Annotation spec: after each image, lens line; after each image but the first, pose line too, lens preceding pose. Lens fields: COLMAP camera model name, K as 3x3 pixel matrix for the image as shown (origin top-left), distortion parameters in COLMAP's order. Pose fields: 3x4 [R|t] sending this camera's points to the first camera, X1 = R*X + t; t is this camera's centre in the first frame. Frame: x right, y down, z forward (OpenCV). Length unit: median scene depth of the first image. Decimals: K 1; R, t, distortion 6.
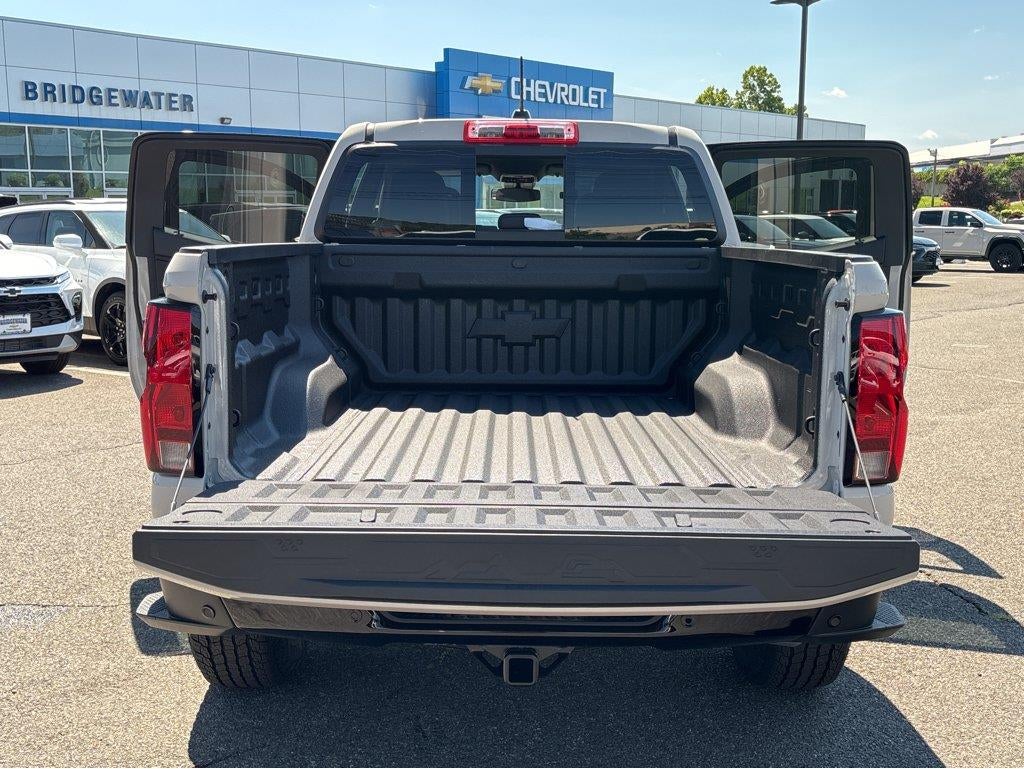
lens RADIAL K [[1148.3, 0, 512.0], [0, 1148.3, 384.5], [0, 0, 1]] dist [0.180606, -0.531800]
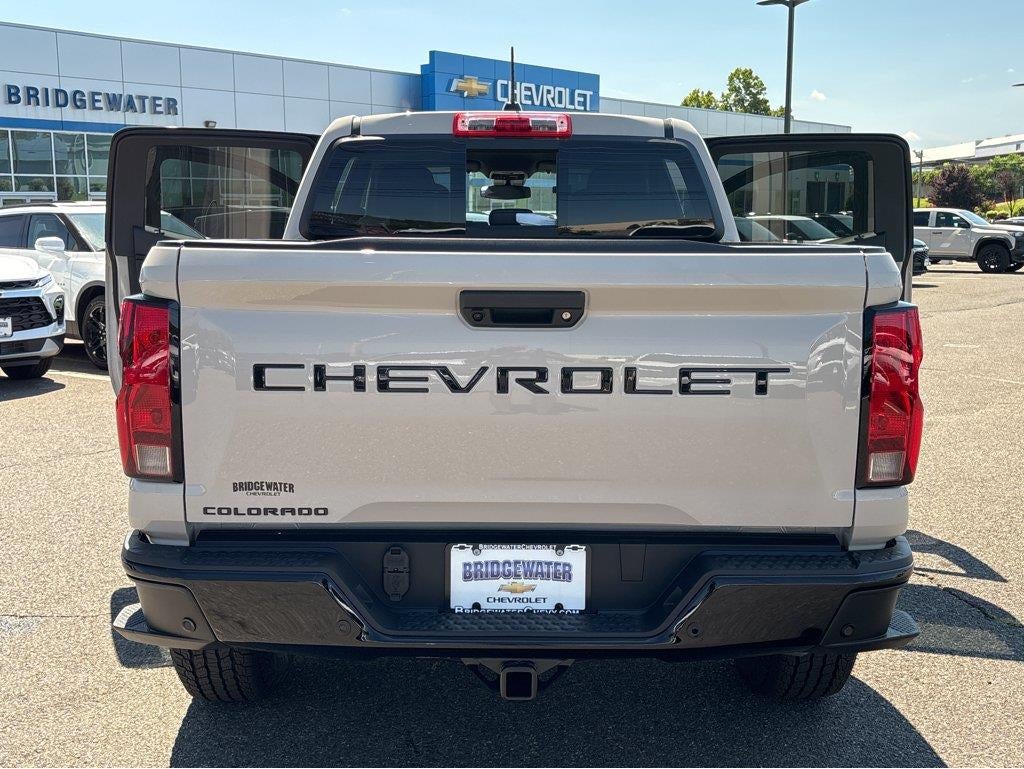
lens RADIAL K [[1151.2, 0, 507.1], [0, 1151.2, 387.2], [0, 0, 1]] dist [0.150440, -0.434102]
pose [[0.999963, -0.004846, 0.007041, -0.003078], [0.004852, 0.999988, -0.000702, 0.001535], [-0.007037, 0.000736, 0.999975, 0.020620]]
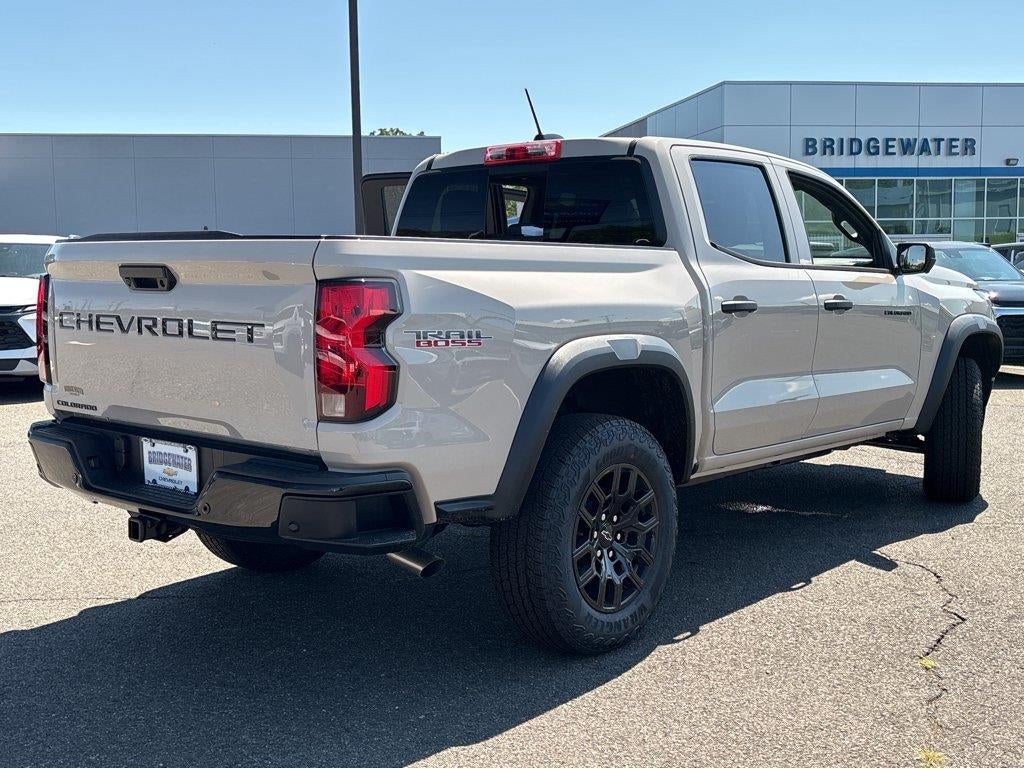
lens RADIAL K [[1148.3, 0, 512.0], [0, 1148.3, 384.5], [0, 0, 1]] dist [0.180606, -0.531800]
pose [[0.759178, 0.057128, -0.648371, 0.538578], [-0.084706, 0.996341, -0.011395, 0.019759], [0.645348, 0.063572, 0.761239, 0.086583]]
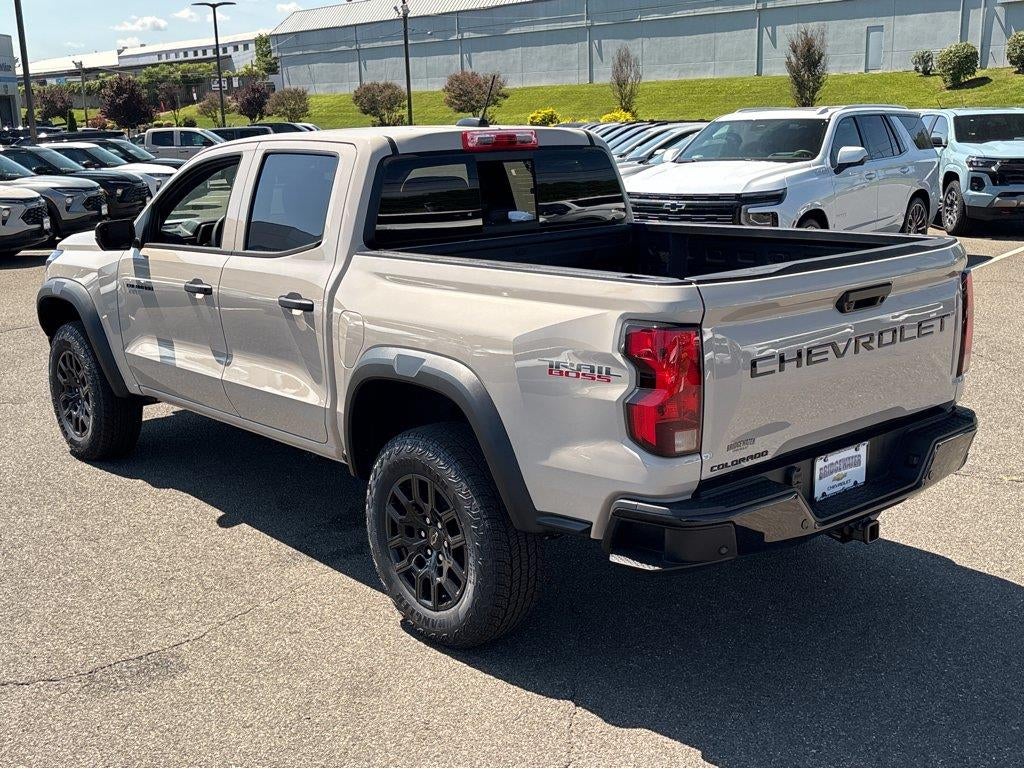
lens RADIAL K [[1148.3, 0, 512.0], [0, 1148.3, 384.5], [0, 0, 1]] dist [0.180606, -0.531800]
pose [[0.758812, -0.172491, 0.628054, -0.539501], [0.125071, 0.984937, 0.119396, -0.078302], [-0.639189, -0.012047, 0.768956, 0.057154]]
